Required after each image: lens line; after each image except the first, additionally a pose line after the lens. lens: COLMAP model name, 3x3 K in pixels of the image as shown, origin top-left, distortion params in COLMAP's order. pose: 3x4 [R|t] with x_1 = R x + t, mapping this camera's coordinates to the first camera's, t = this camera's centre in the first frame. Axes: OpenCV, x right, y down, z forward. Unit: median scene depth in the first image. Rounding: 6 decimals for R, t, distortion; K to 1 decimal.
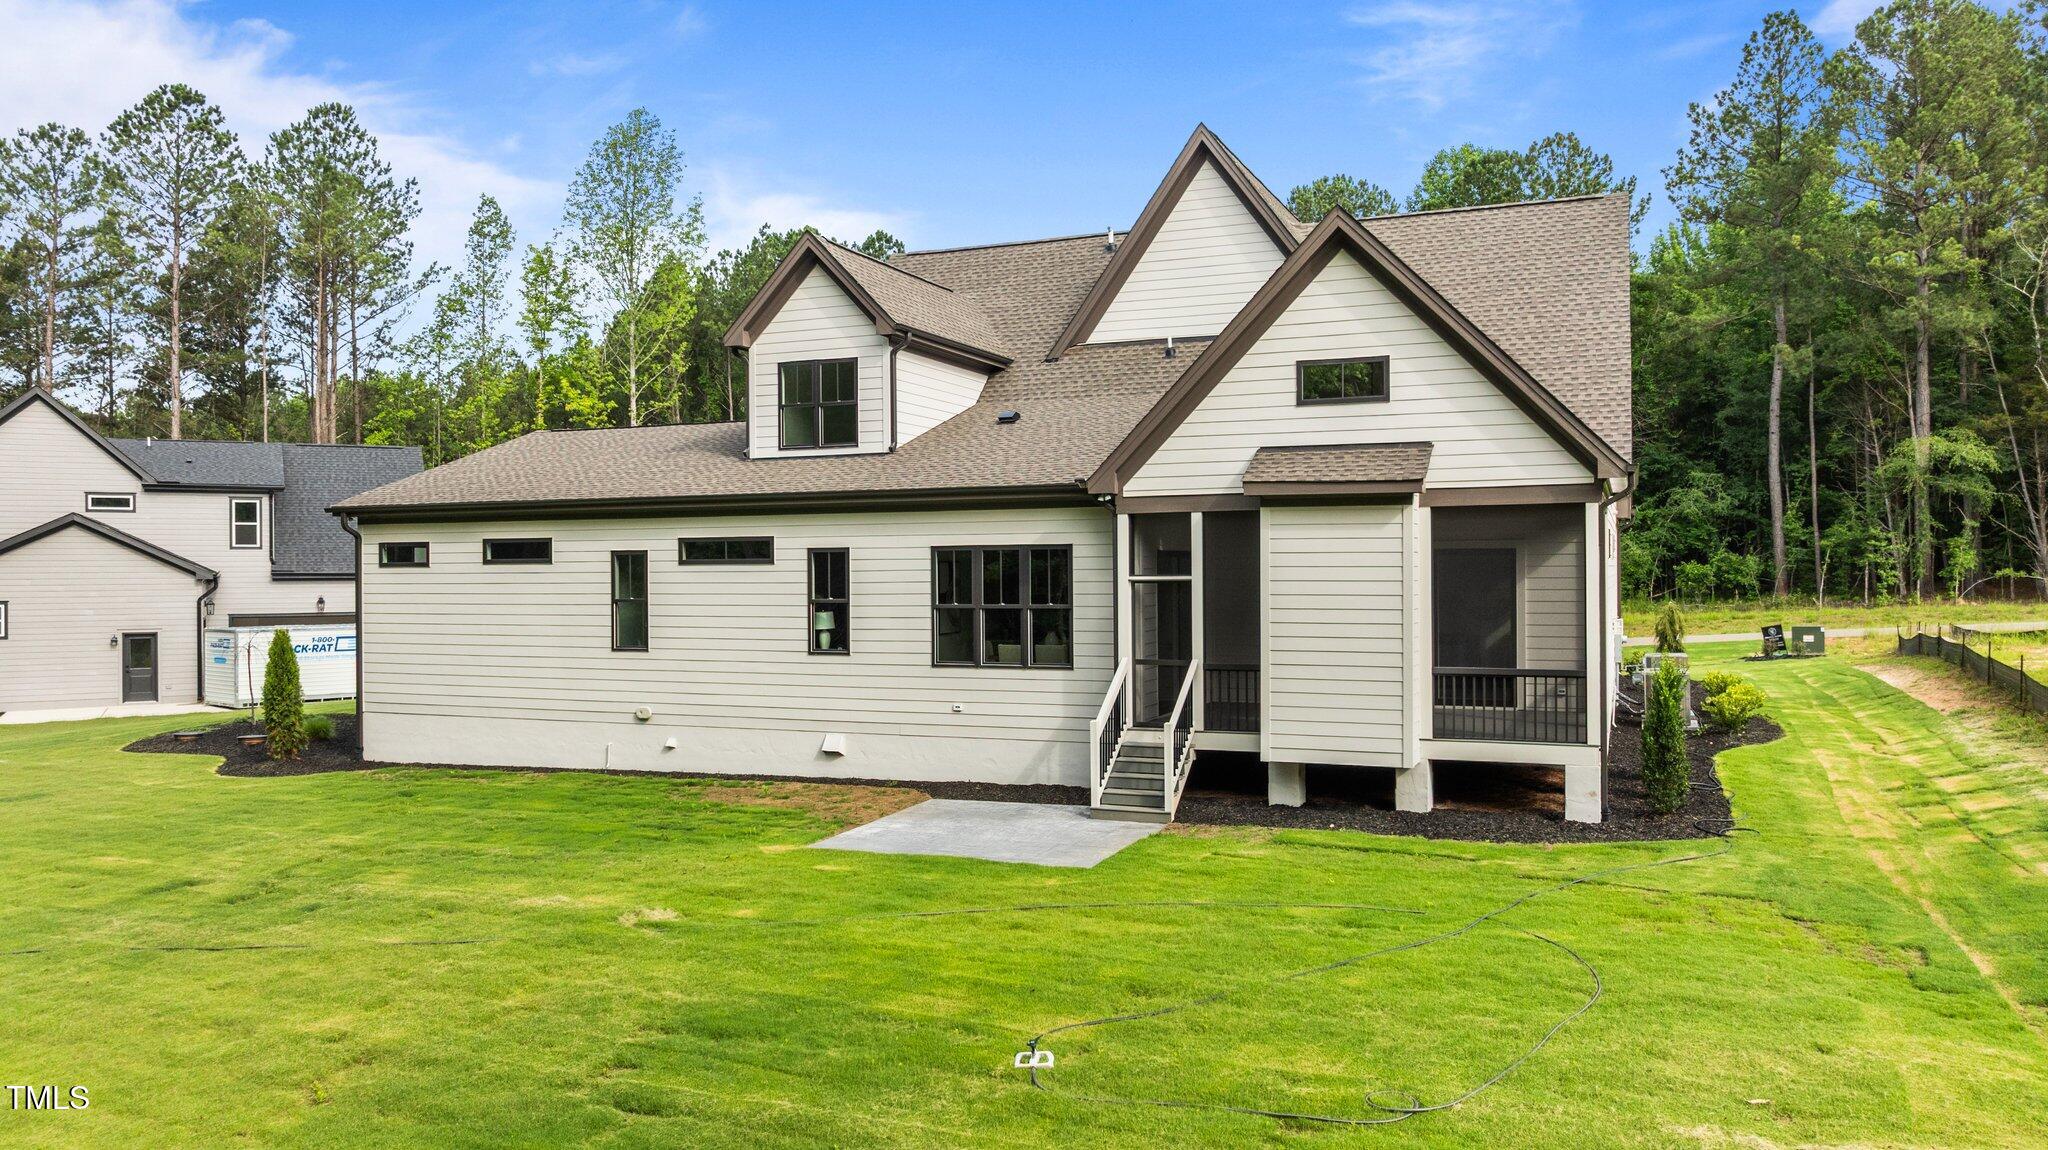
lens RADIAL K [[1449.1, 0, 1034.1], [0, 1449.1, 569.5], [0, 0, 1]] dist [-0.022238, 0.006575]
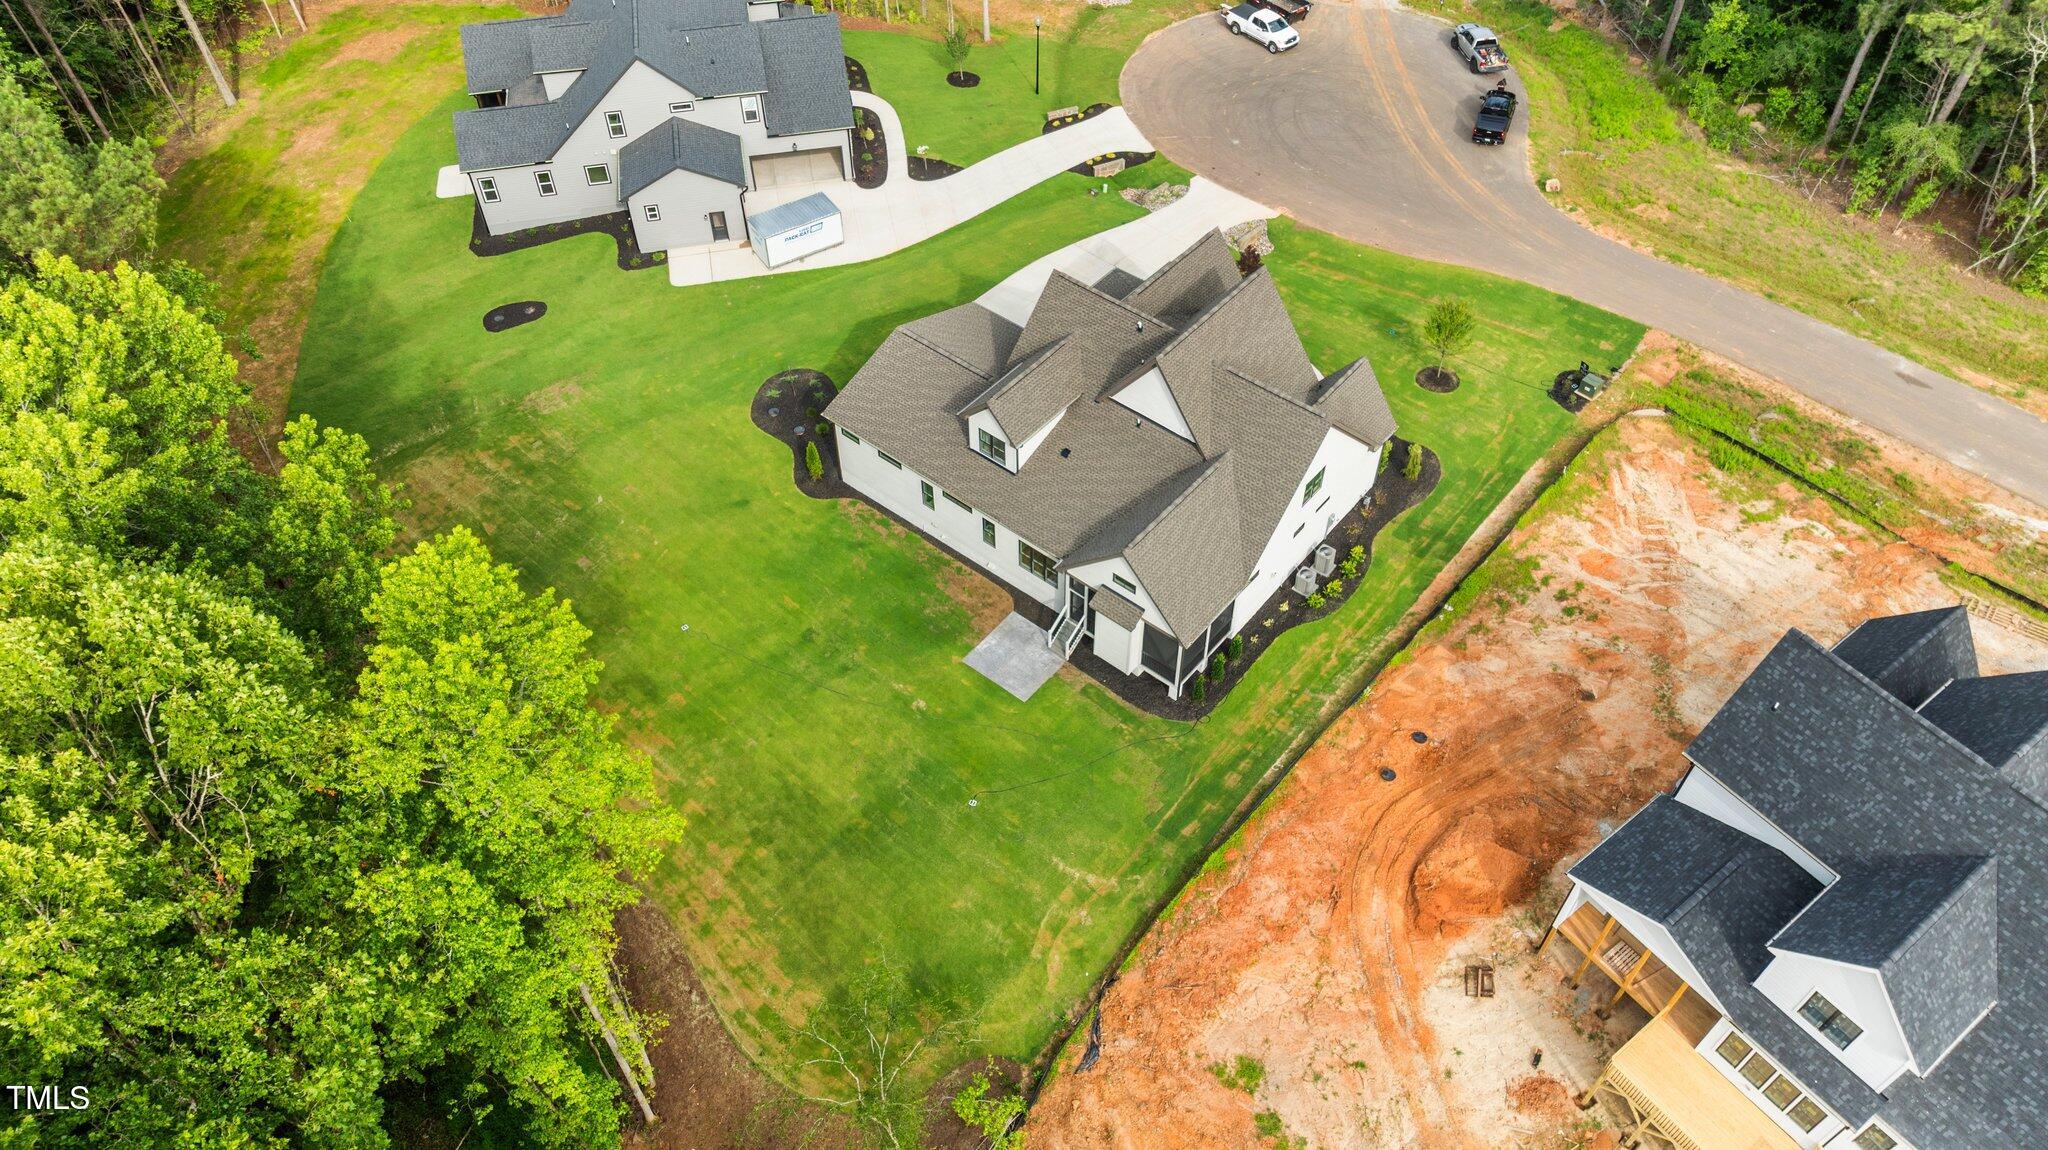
lens RADIAL K [[1443.6, 0, 1029.1], [0, 1443.6, 570.9], [0, 0, 1]] dist [-0.013059, 0.005740]
pose [[0.955984, 0.222726, -0.191016, 0.489198], [-0.001636, 0.655040, 0.755592, -2.044663], [0.293413, -0.722022, 0.626573, -0.834612]]
